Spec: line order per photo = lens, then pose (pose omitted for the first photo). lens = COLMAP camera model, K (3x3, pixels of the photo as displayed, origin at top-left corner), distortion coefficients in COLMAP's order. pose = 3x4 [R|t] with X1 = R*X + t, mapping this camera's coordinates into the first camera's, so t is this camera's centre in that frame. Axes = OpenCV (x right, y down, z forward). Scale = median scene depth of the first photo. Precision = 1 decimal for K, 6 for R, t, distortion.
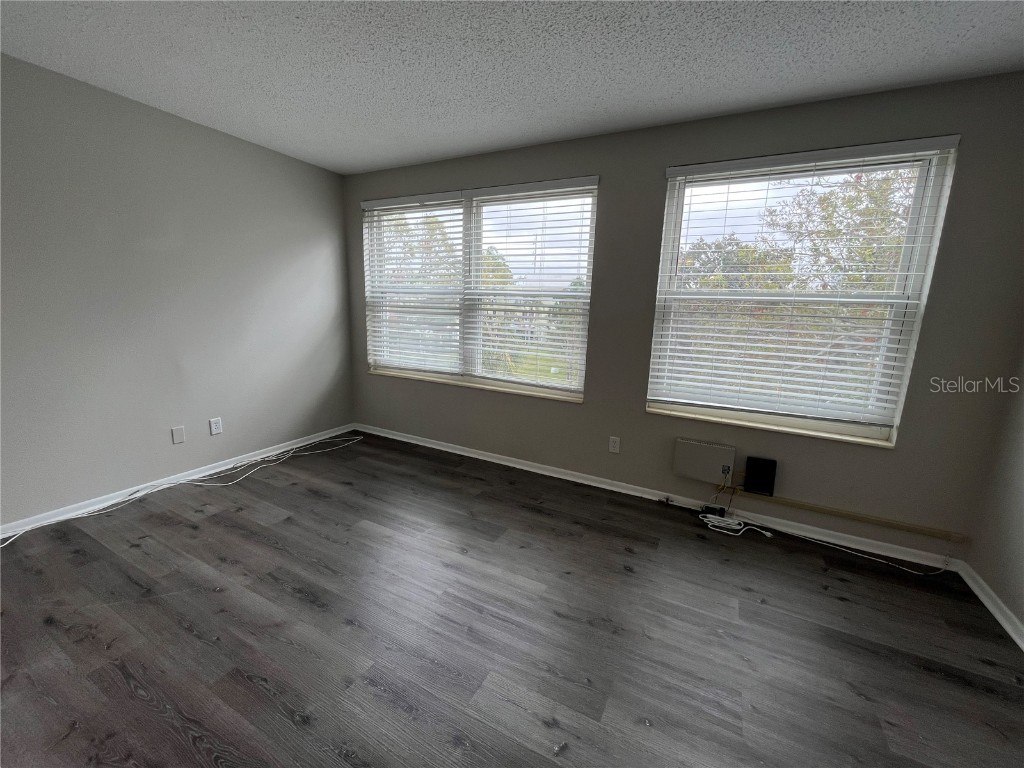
lens RADIAL K [[418.0, 0, 508.3], [0, 418.0, 385.4], [0, 0, 1]] dist [-0.002956, -0.000057]
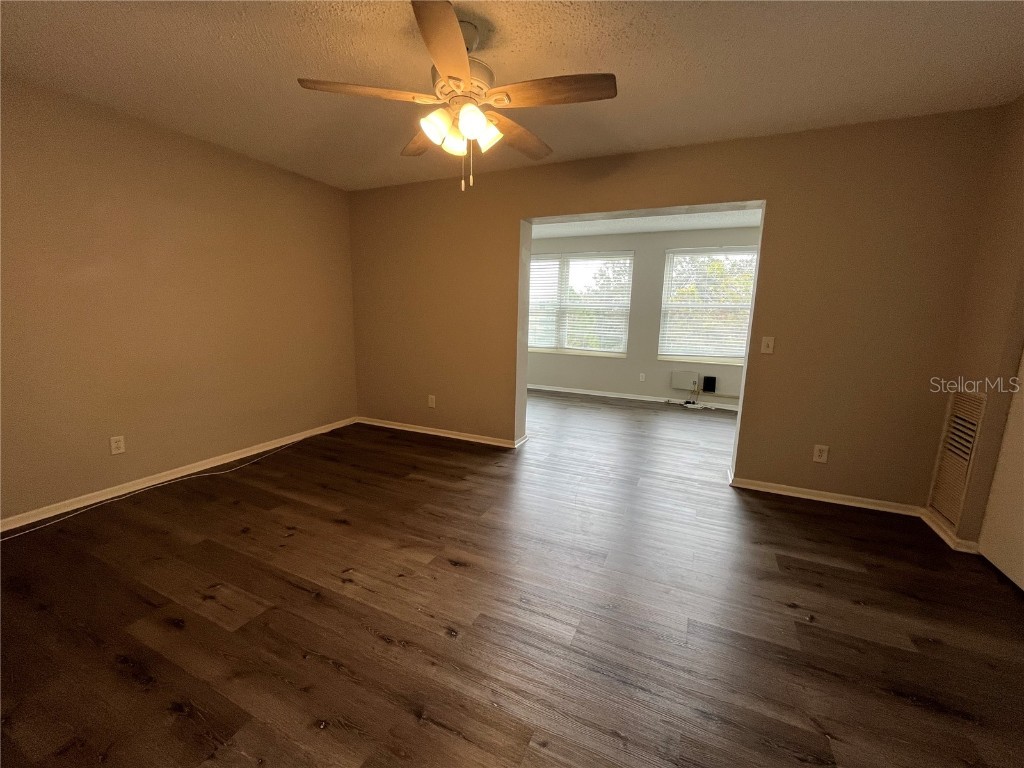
lens RADIAL K [[413.9, 0, 510.1], [0, 413.9, 383.4], [0, 0, 1]] dist [-0.002801, -0.000314]
pose [[0.998707, -0.020948, 0.046317, -0.551646], [0.021591, 0.999677, -0.013429, 0.206542], [-0.046021, 0.014411, 0.998837, -1.127210]]
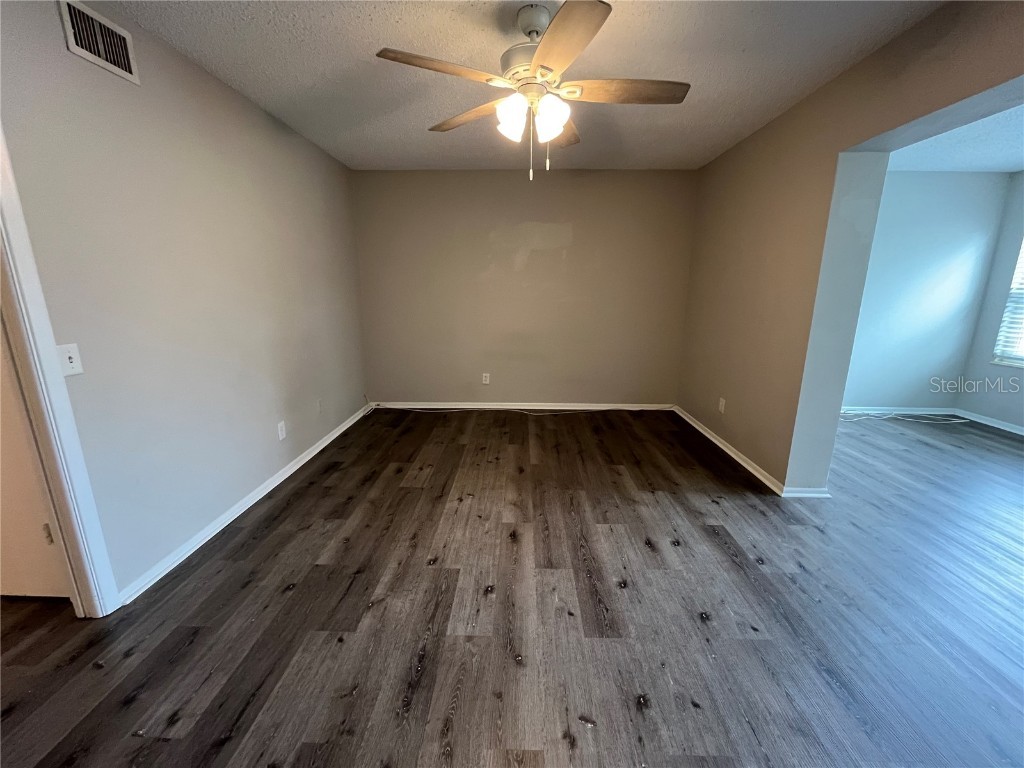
lens RADIAL K [[413.9, 0, 510.1], [0, 413.9, 383.4], [0, 0, 1]] dist [-0.002801, -0.000314]
pose [[0.444943, 0.172885, -0.878713, 0.056654], [-0.156680, 0.981084, 0.113690, 0.135225], [0.881746, 0.087091, 0.463614, -0.762391]]
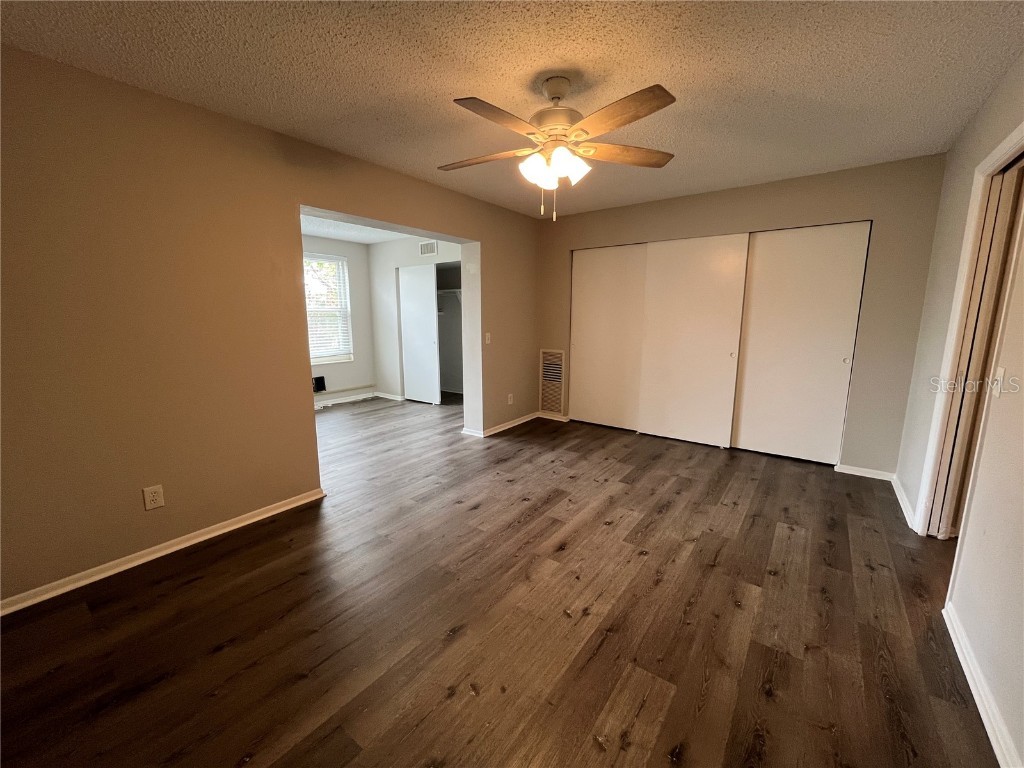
lens RADIAL K [[413.9, 0, 510.1], [0, 413.9, 383.4], [0, 0, 1]] dist [-0.002801, -0.000314]
pose [[0.153815, -0.199546, 0.967741, -1.421794], [0.193258, 0.966556, 0.168584, 0.024393], [-0.969016, 0.161093, 0.187235, -0.456485]]
